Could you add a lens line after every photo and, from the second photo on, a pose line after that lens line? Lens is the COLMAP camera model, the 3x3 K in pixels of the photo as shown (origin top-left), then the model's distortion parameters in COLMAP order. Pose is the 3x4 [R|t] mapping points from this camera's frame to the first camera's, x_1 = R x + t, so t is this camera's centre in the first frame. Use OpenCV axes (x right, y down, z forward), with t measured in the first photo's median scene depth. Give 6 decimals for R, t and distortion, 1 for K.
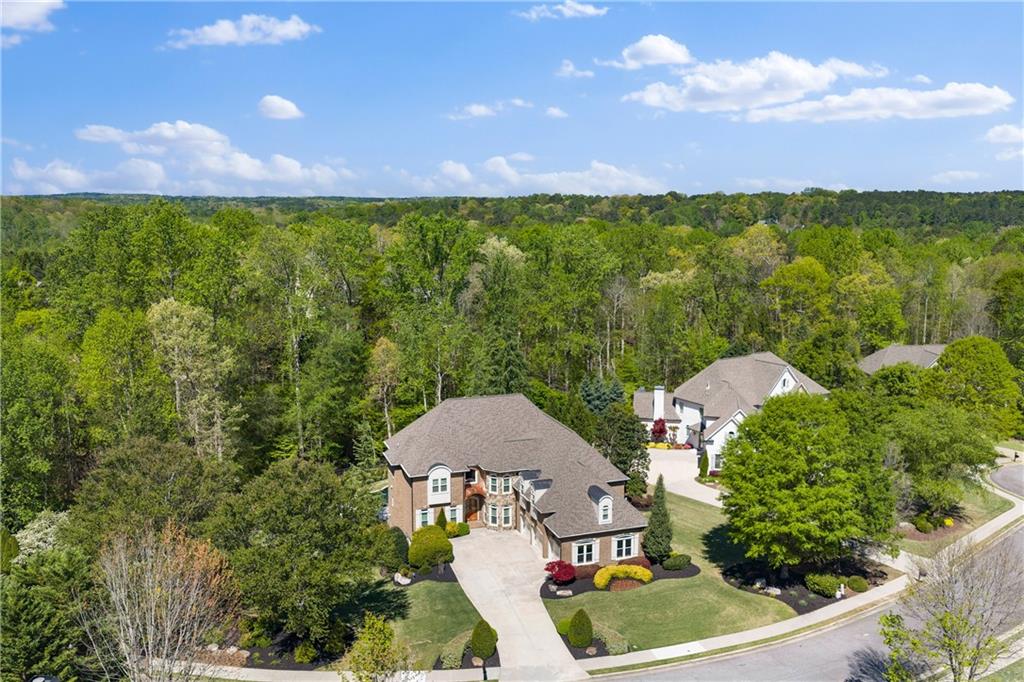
lens RADIAL K [[849.4, 0, 511.7], [0, 849.4, 343.6], [0, 0, 1]] dist [0.015662, -0.012599]
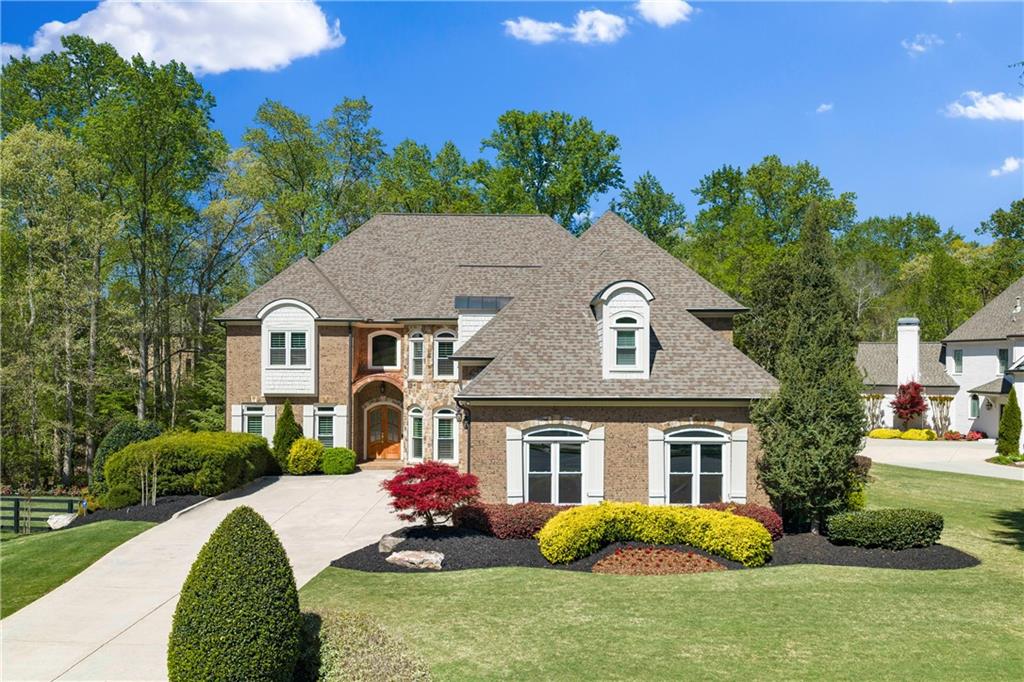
lens RADIAL K [[856.6, 0, 514.4], [0, 856.6, 353.5], [0, 0, 1]] dist [0.011586, -0.003766]
pose [[0.950246, -0.002155, -0.311492, 0.154166], [-0.054261, 0.983543, -0.172334, 0.236444], [0.306737, 0.180662, 0.934491, 0.637998]]
